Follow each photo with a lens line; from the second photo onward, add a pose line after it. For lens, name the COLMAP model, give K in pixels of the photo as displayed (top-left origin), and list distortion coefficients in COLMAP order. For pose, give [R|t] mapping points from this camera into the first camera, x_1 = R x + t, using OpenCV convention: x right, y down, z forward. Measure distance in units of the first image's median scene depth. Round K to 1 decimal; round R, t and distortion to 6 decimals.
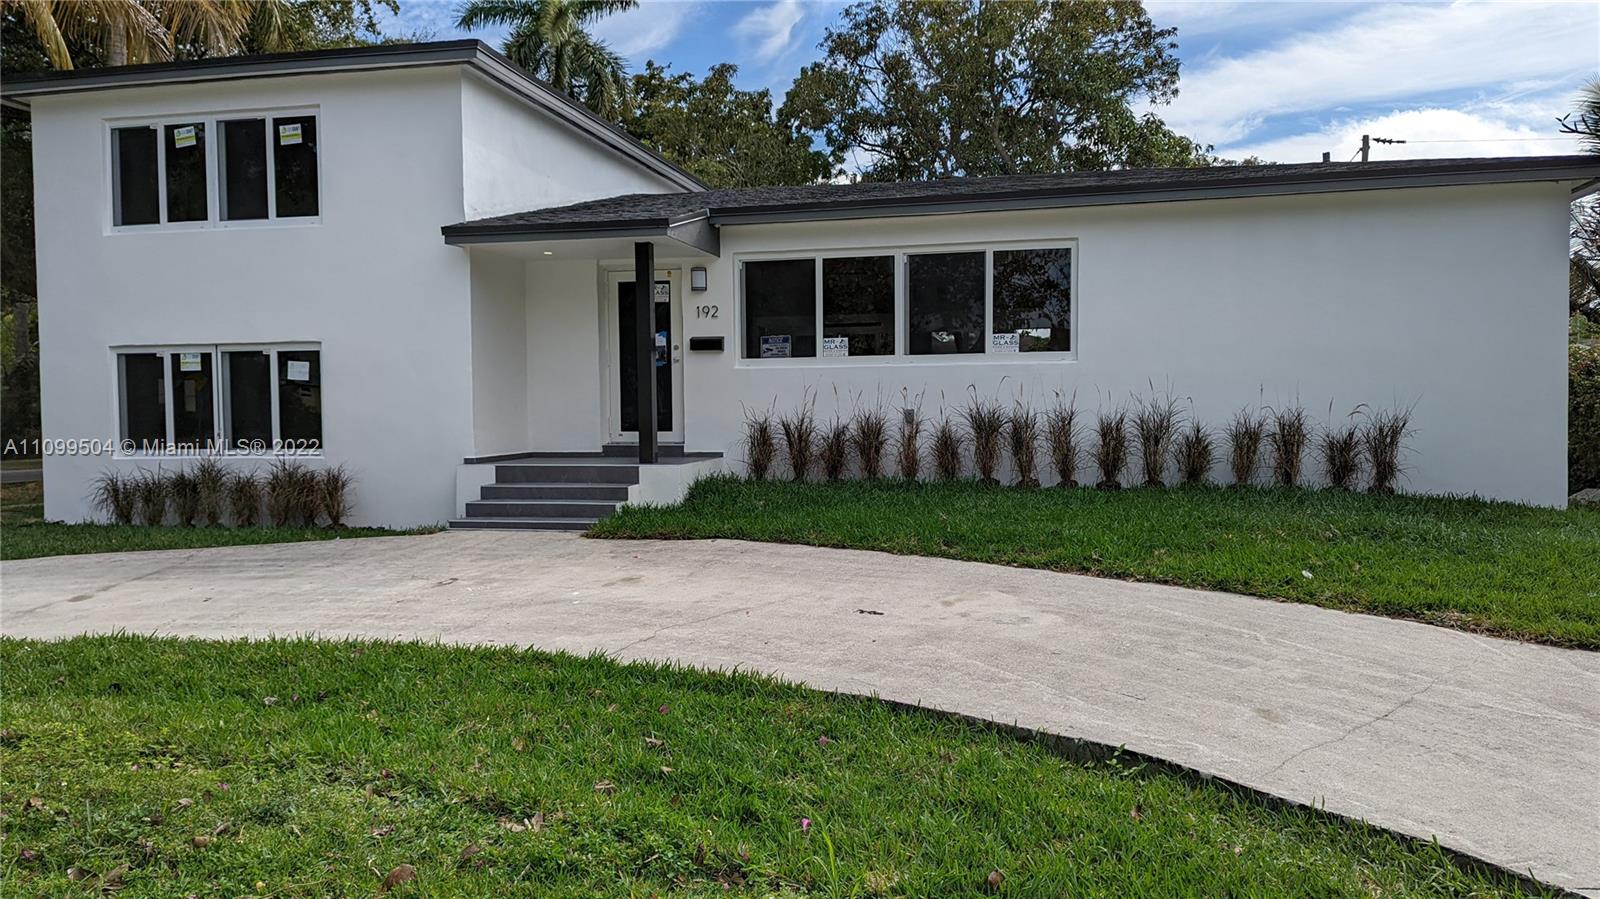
lens RADIAL K [[1204.9, 0, 861.9], [0, 1204.9, 449.9], [0, 0, 1]] dist [0.085357, -0.080156]
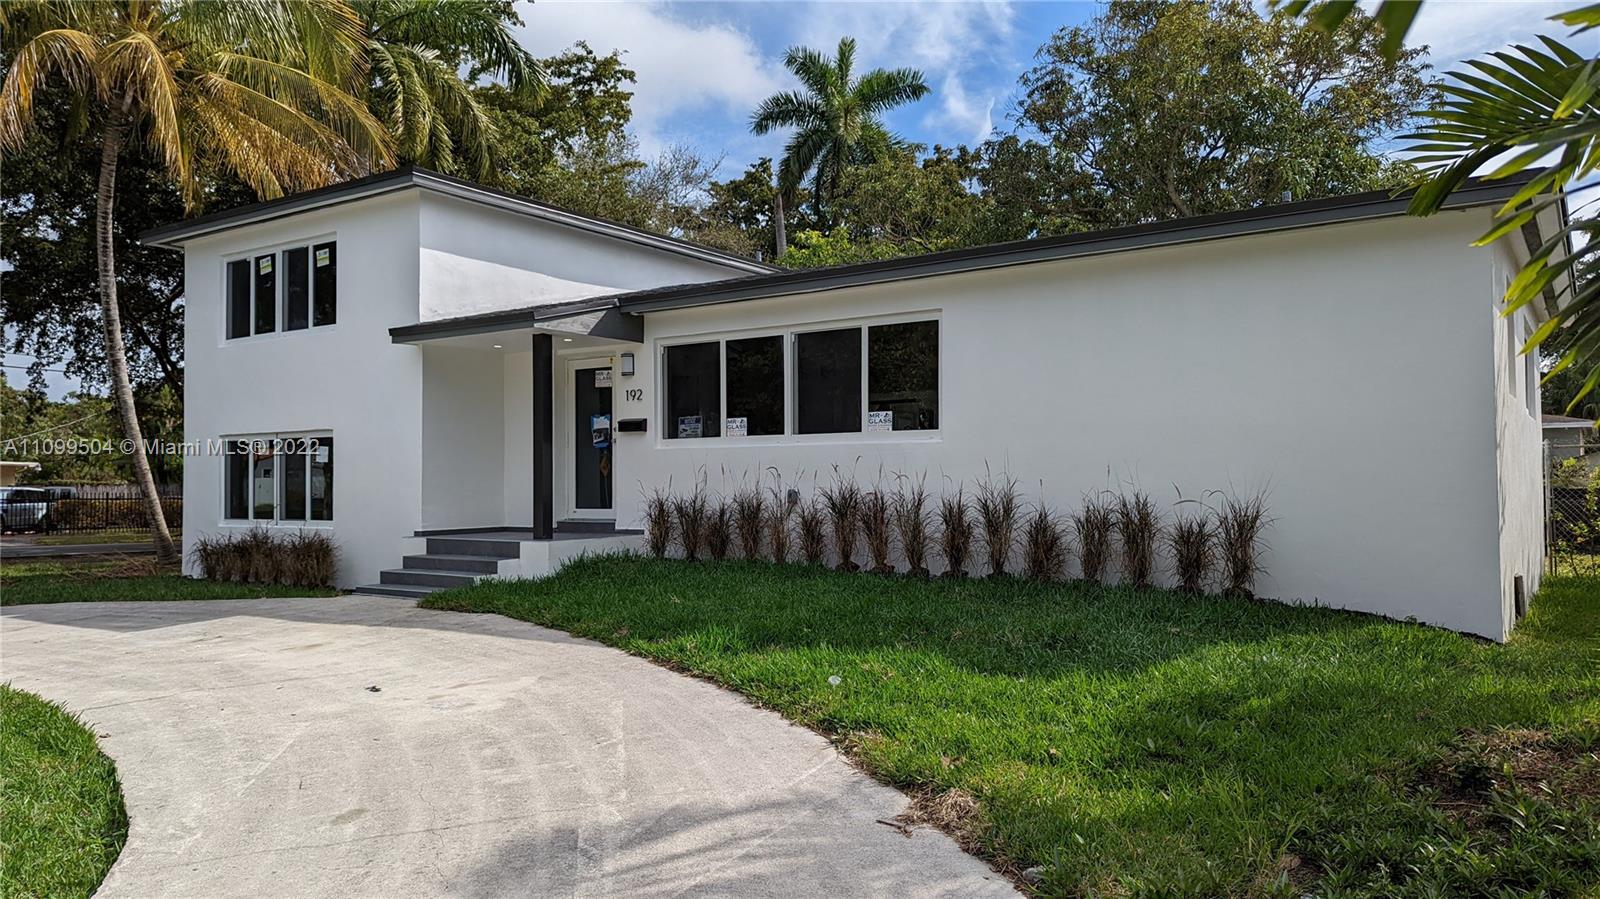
lens RADIAL K [[1204.9, 0, 861.9], [0, 1204.9, 449.9], [0, 0, 1]] dist [0.085357, -0.080156]
pose [[0.916782, -0.005159, -0.399354, 0.489383], [-0.017214, 0.998477, -0.052416, -0.015735], [0.399016, 0.054929, 0.915297, 0.124801]]
